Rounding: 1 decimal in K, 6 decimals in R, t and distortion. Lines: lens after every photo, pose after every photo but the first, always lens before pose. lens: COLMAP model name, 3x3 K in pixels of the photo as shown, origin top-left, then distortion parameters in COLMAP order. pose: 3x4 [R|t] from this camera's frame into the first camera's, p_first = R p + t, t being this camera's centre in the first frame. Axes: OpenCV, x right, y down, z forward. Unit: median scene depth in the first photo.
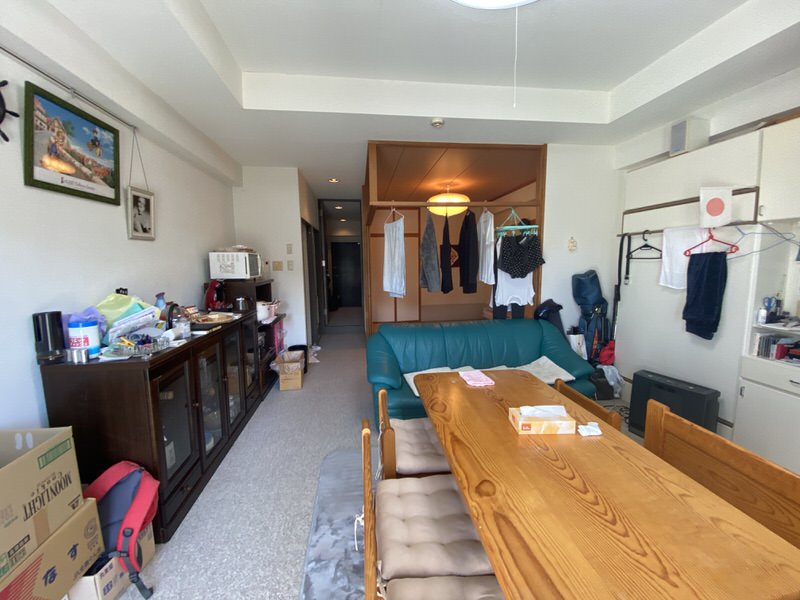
lens RADIAL K [[323.9, 0, 395.6], [0, 323.9, 296.9], [0, 0, 1]] dist [0.011561, -0.003962]
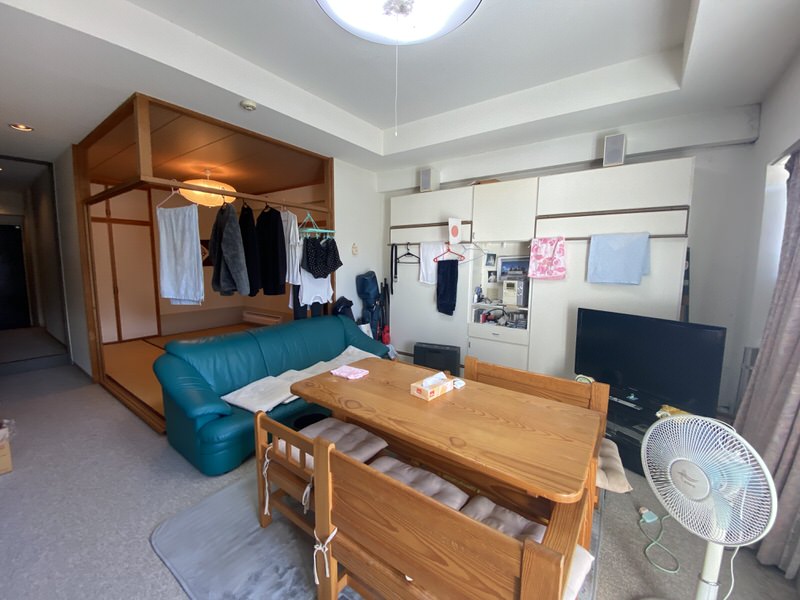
lens RADIAL K [[323.9, 0, 398.6], [0, 323.9, 298.5], [0, 0, 1]] dist [0.011561, -0.003962]
pose [[0.686407, -0.060054, 0.724733, -0.250906], [0.056849, 0.997966, 0.028852, -0.008061], [-0.724992, 0.021396, 0.688425, 0.089758]]
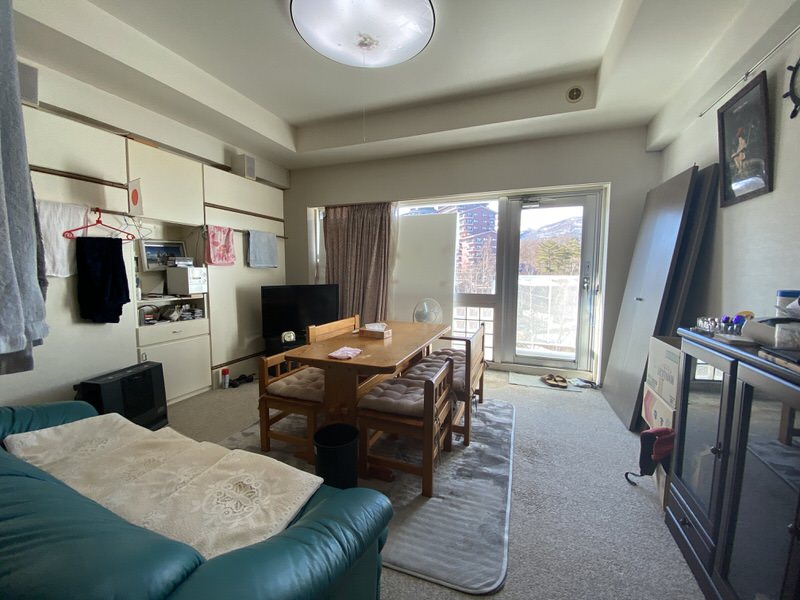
lens RADIAL K [[323.9, 0, 398.0], [0, 323.9, 303.0], [0, 0, 1]] dist [0.011561, -0.003962]
pose [[-0.877904, -0.029157, 0.477948, -0.235181], [0.065952, 0.981269, 0.181004, -0.046481], [-0.474273, 0.190425, -0.859537, 1.123476]]
